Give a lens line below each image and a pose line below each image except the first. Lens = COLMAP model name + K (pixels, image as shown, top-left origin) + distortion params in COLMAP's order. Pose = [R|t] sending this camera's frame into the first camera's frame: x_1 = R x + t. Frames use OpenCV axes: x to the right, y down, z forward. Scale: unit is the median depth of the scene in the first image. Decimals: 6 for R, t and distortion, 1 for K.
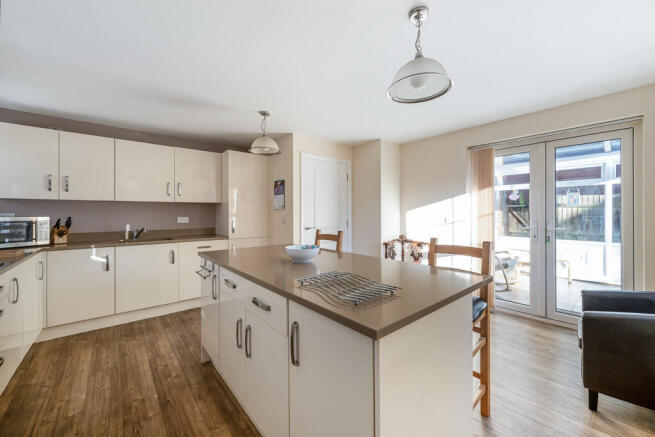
lens RADIAL K [[257.1, 0, 329.1], [0, 257.1, 214.5], [0, 0, 1]] dist [0.000844, 0.000044]
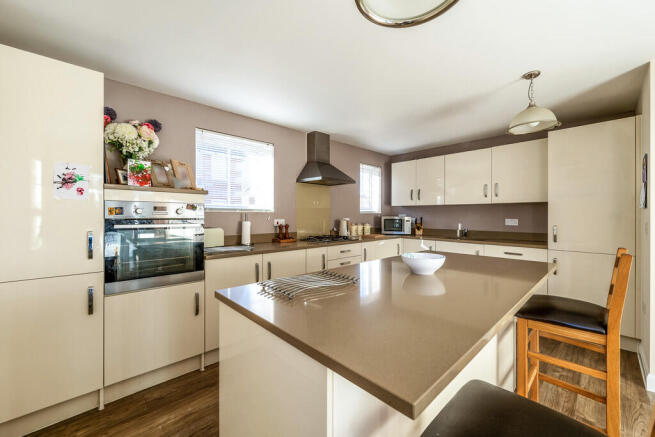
lens RADIAL K [[257.1, 0, 326.2], [0, 257.1, 216.2], [0, 0, 1]] dist [0.000844, 0.000044]
pose [[0.037986, 0.009922, -0.999229, 0.452116], [-0.006015, 0.999935, 0.009701, -0.006416], [0.999260, 0.005642, 0.038043, 0.418292]]
